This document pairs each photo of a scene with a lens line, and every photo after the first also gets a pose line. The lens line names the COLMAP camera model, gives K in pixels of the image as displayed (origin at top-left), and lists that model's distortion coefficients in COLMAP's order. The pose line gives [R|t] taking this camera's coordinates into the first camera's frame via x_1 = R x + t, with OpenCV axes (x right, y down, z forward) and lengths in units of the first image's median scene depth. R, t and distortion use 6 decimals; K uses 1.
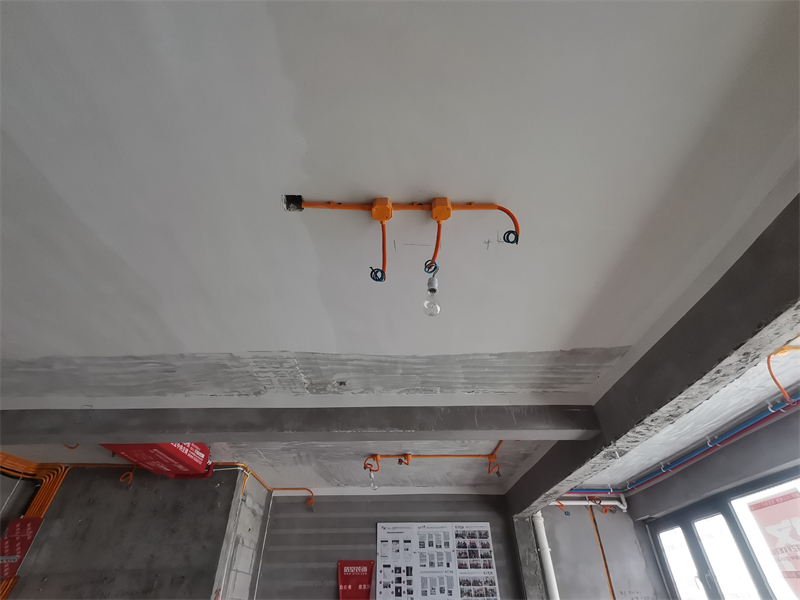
lens RADIAL K [[392.5, 0, 395.0], [0, 392.5, 298.3], [0, 0, 1]] dist [0.044312, -0.031196]
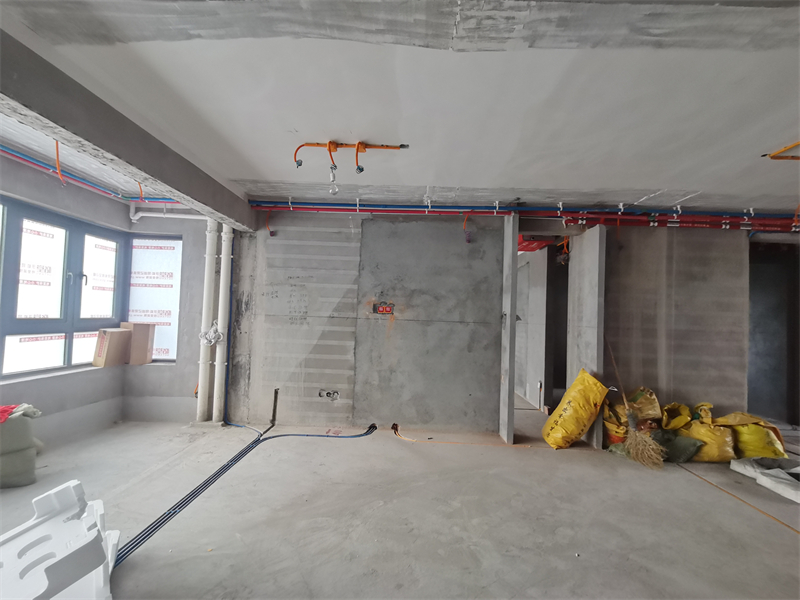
lens RADIAL K [[392.5, 0, 394.0], [0, 392.5, 302.6], [0, 0, 1]] dist [0.044312, -0.031196]
pose [[-0.999030, -0.028330, 0.033702, -0.158663], [-0.043337, 0.767849, -0.639164, 0.910017], [-0.007770, -0.640004, -0.768332, 1.109379]]
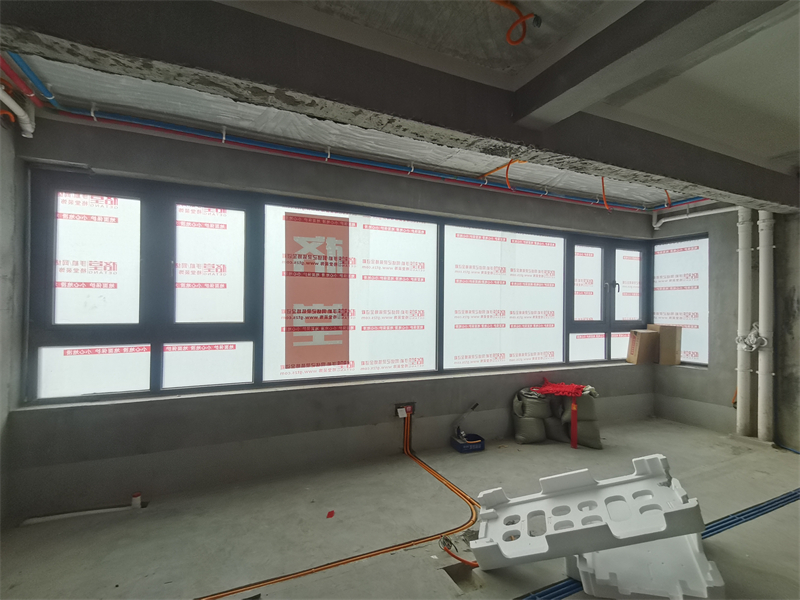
lens RADIAL K [[392.5, 0, 396.9], [0, 392.5, 304.1], [0, 0, 1]] dist [0.044312, -0.031196]
pose [[-0.416942, 0.008909, 0.908890, -0.127481], [-0.563466, 0.782094, -0.266150, 1.010839], [-0.713208, -0.623097, -0.321067, 1.236223]]
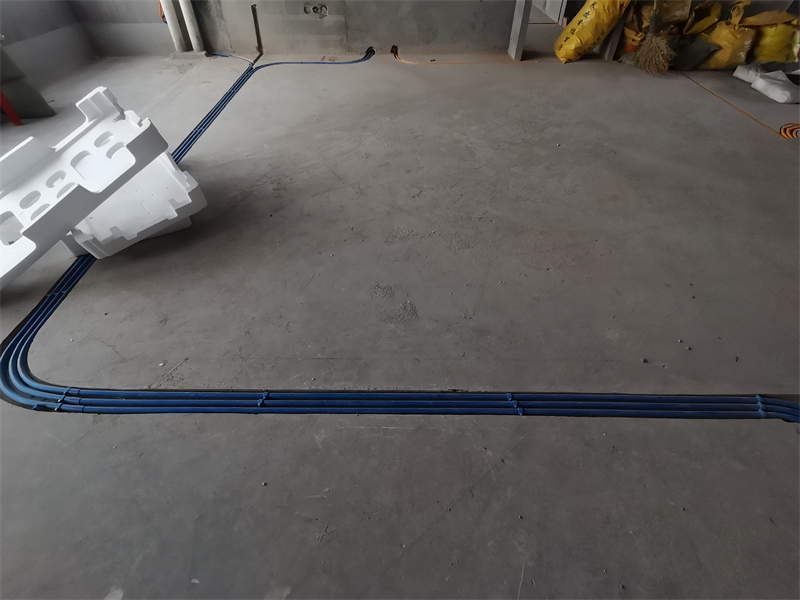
lens RADIAL K [[409.6, 0, 396.7], [0, 409.6, 297.5], [0, 0, 1]] dist [0.003701, -0.009420]
pose [[-0.999968, 0.002840, 0.007443, -0.137588], [0.003697, 0.993030, 0.117802, 1.017714], [-0.007056, 0.117826, -0.993009, 1.176471]]
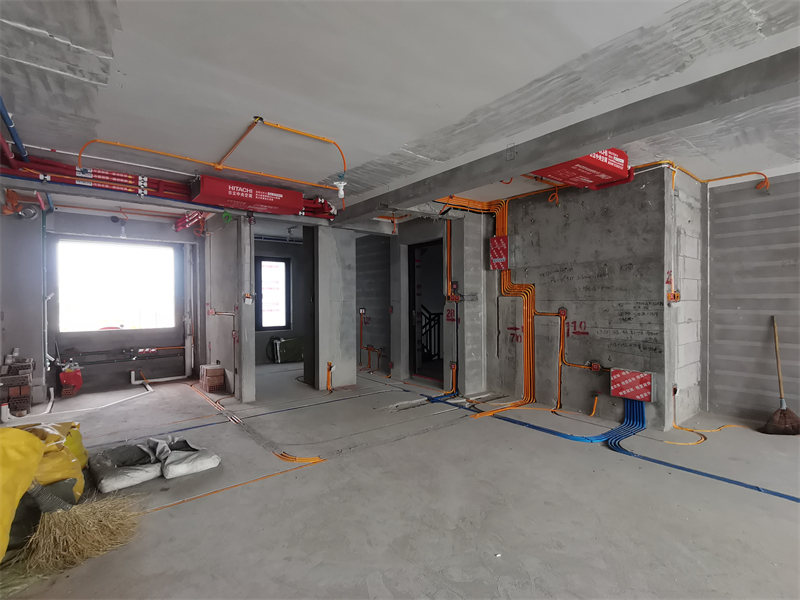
lens RADIAL K [[392.5, 0, 394.5], [0, 392.5, 303.5], [0, 0, 1]] dist [0.044312, -0.031196]
pose [[0.619536, 0.012621, -0.784867, -0.072552], [0.482725, 0.782329, 0.393620, 0.016157], [0.618992, -0.622737, 0.478589, -0.051463]]
